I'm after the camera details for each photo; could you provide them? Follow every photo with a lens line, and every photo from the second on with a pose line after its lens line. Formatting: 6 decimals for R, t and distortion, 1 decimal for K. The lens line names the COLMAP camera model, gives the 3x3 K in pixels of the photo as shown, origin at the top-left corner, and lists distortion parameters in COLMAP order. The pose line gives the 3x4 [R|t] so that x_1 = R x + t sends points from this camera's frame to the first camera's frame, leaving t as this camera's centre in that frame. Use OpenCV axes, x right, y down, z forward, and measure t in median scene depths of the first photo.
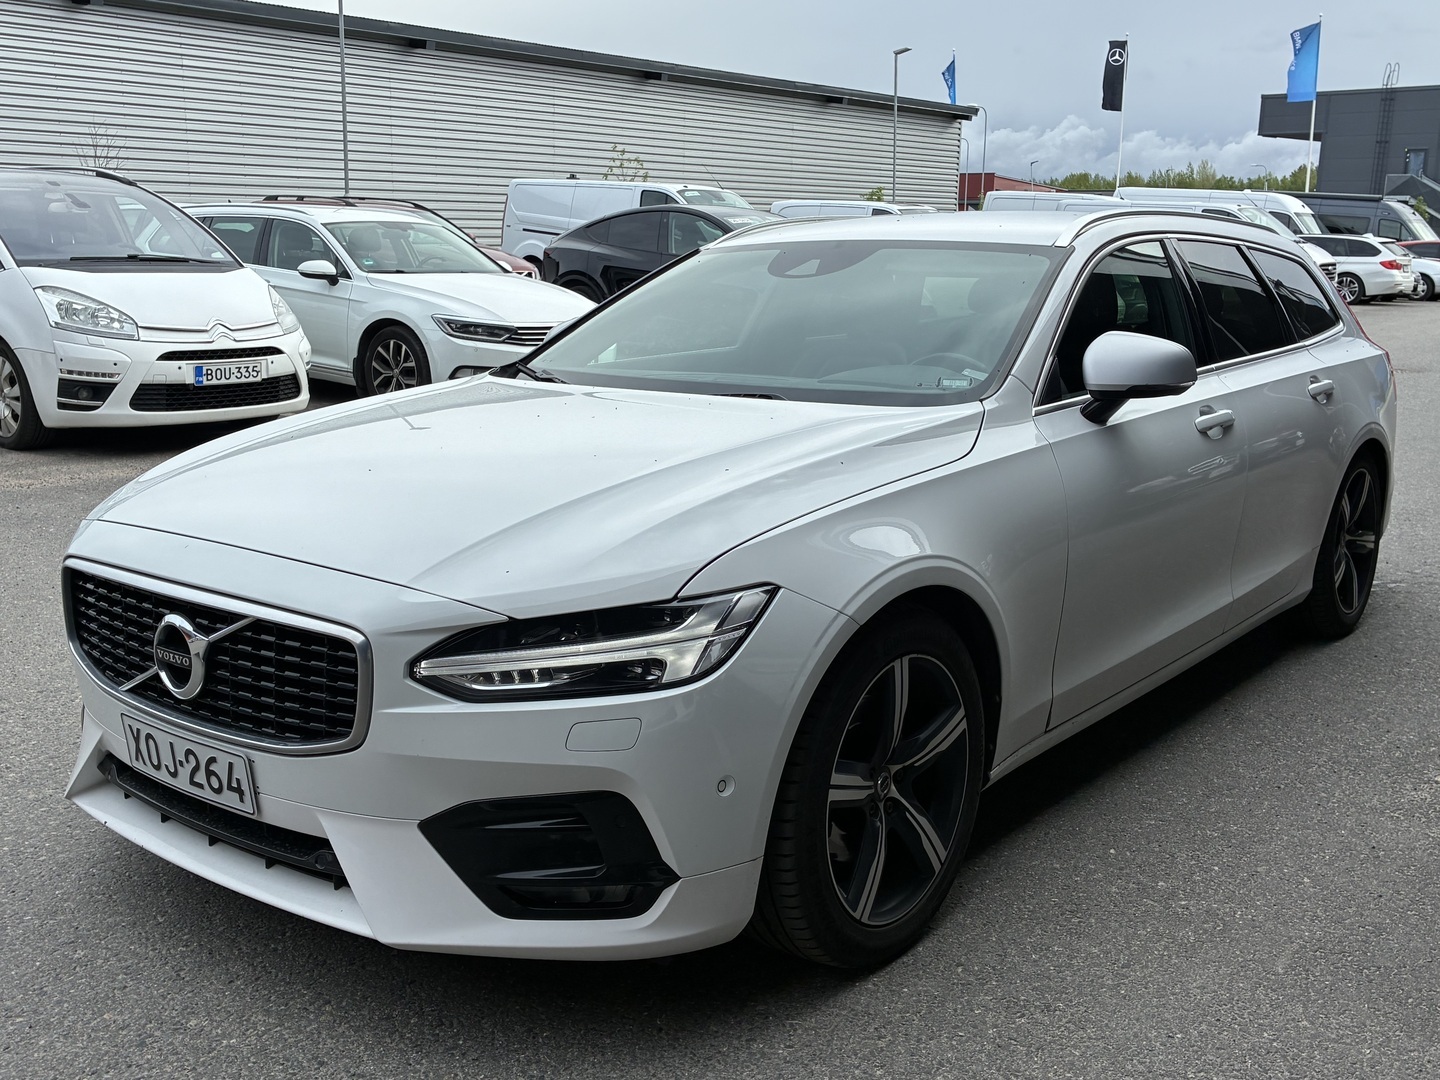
lens RADIAL K [[1427.5, 0, 720.0], [0, 1427.5, 540.0], [0, 0, 1]] dist [0.040943, -0.016178]
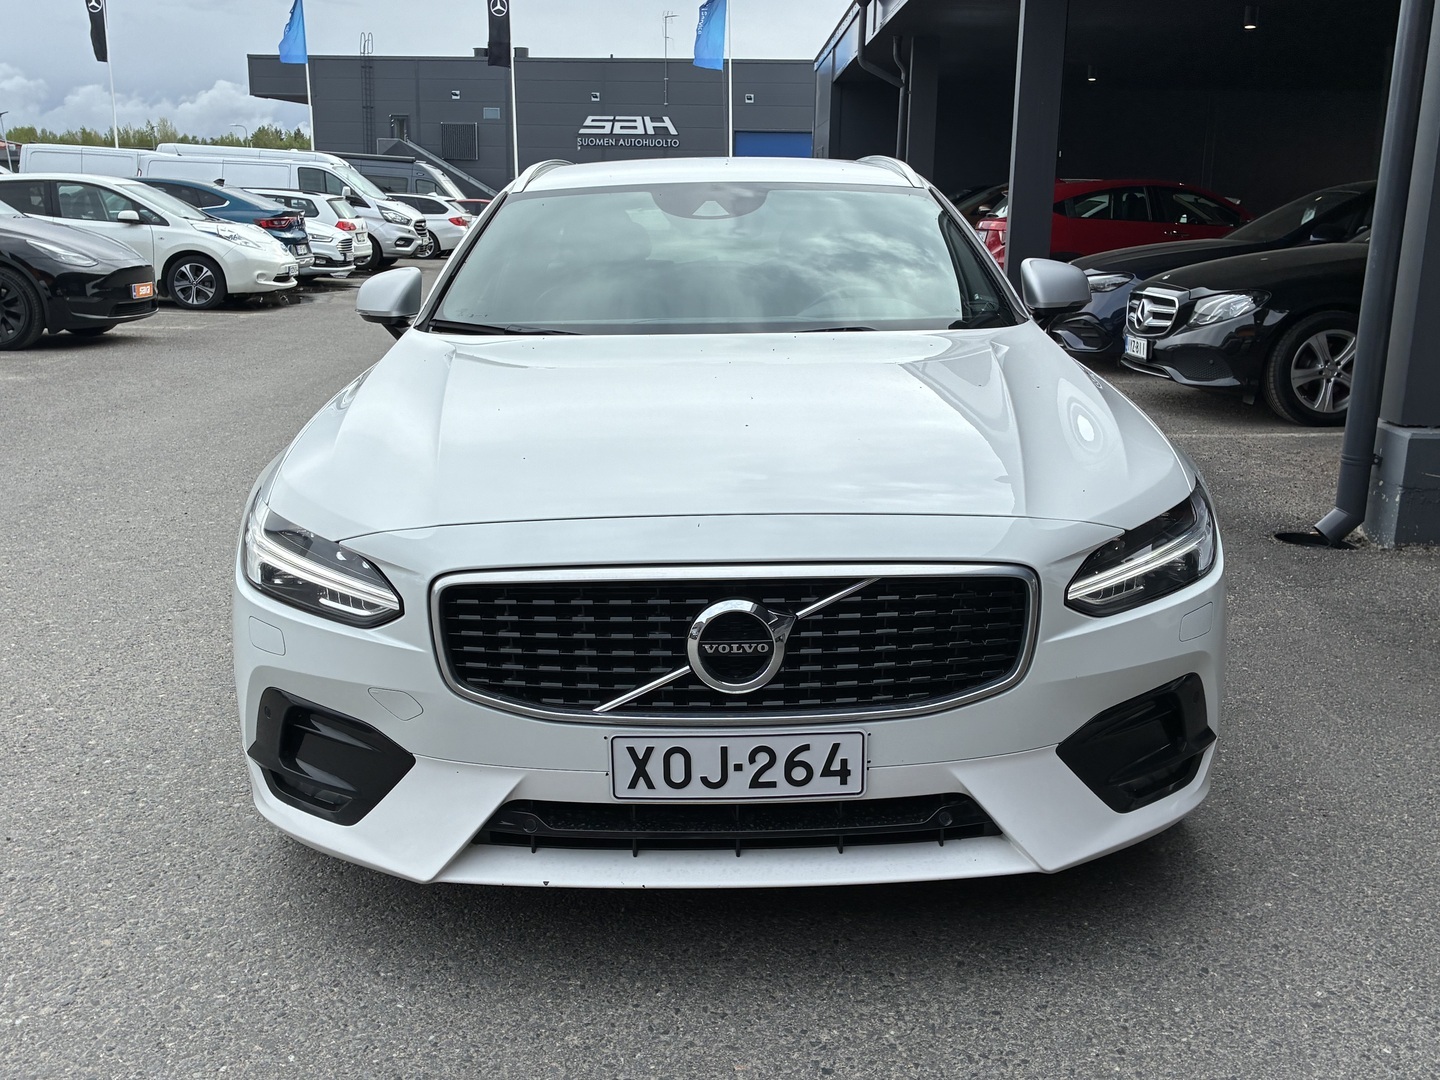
lens RADIAL K [[1427.5, 0, 720.0], [0, 1427.5, 540.0], [0, 0, 1]] dist [0.040943, -0.016178]
pose [[0.778705, -0.153077, 0.608429, -0.874462], [0.137302, 0.987850, 0.072809, -0.046647], [-0.612182, 0.026842, 0.790261, 0.302054]]
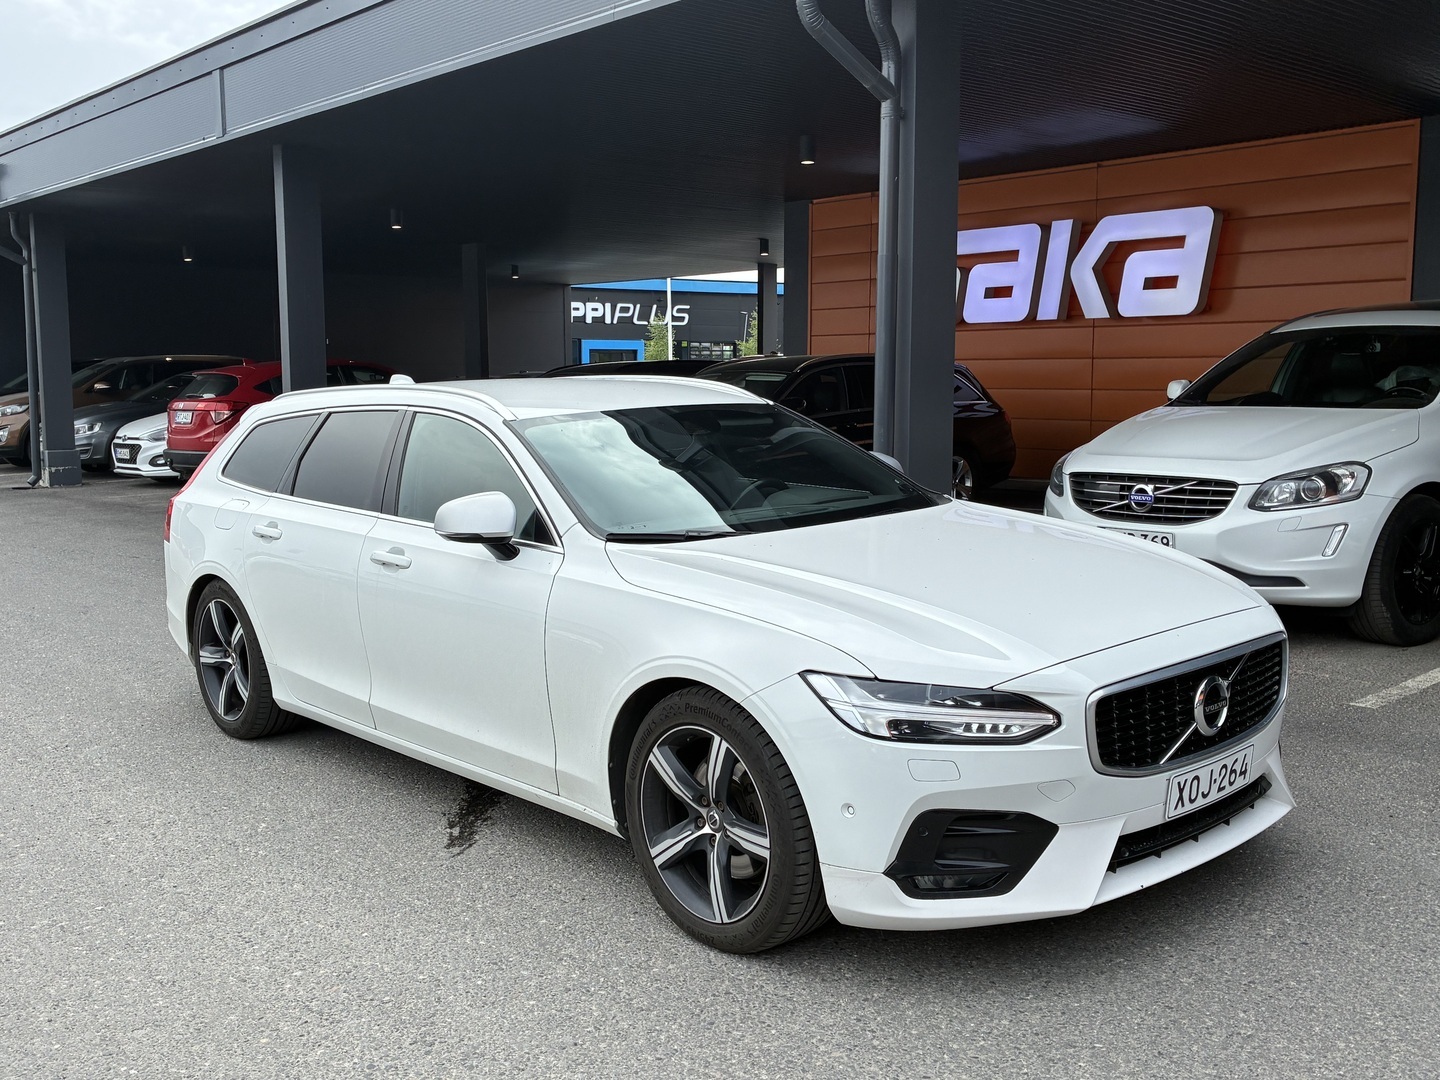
lens RADIAL K [[1427.5, 0, 720.0], [0, 1427.5, 540.0], [0, 0, 1]] dist [0.040943, -0.016178]
pose [[0.168678, -0.138937, 0.975830, -1.777472], [0.221738, 0.969988, 0.099776, -0.321711], [-0.960406, 0.199548, 0.194424, 1.119891]]
